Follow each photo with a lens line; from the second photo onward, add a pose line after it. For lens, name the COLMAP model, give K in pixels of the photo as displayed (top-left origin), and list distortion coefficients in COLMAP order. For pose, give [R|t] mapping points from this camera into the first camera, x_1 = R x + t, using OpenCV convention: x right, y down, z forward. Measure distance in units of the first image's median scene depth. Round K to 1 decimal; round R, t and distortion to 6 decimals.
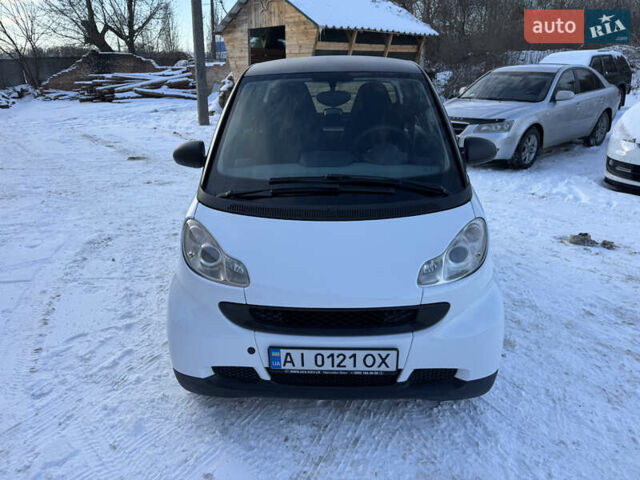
lens RADIAL K [[443.8, 0, 293.7], [0, 443.8, 239.1], [0, 0, 1]] dist [0.073818, -0.116832]
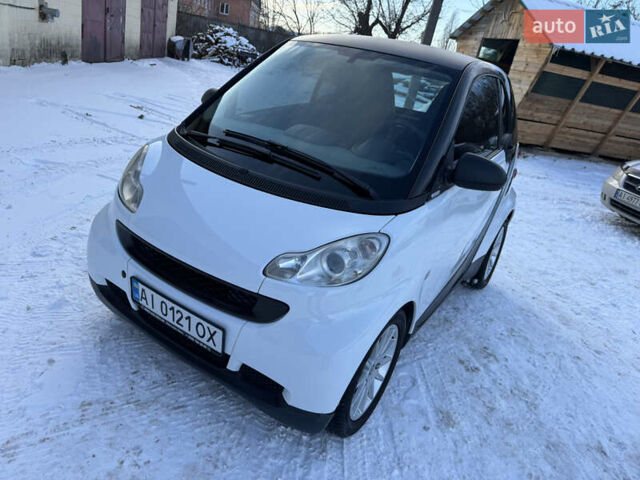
lens RADIAL K [[440.2, 0, 308.5], [0, 440.2, 232.7], [0, 0, 1]] dist [0.007603, -0.006179]
pose [[0.847913, 0.344149, -0.403243, 0.606864], [-0.351052, 0.934473, 0.059361, -0.047267], [0.397248, 0.091226, 0.913166, 0.212948]]
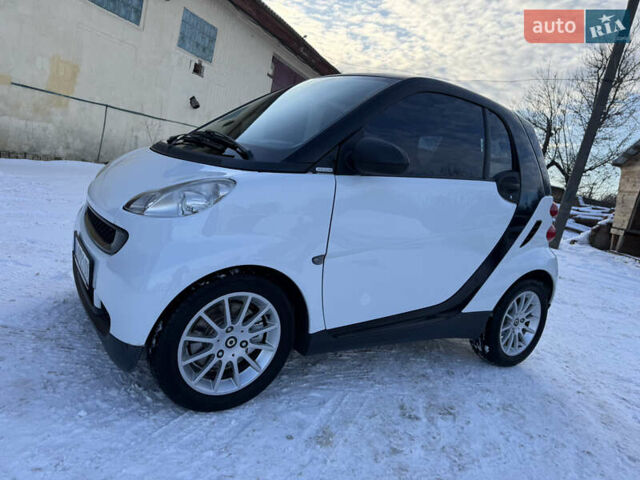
lens RADIAL K [[431.6, 0, 320.0], [0, 431.6, 240.0], [0, 0, 1]] dist [0.087761, -0.102462]
pose [[0.596036, 0.272454, -0.755321, 1.132950], [-0.472668, 0.879475, -0.055753, 0.020842], [0.649096, 0.390247, 0.652979, 0.611175]]
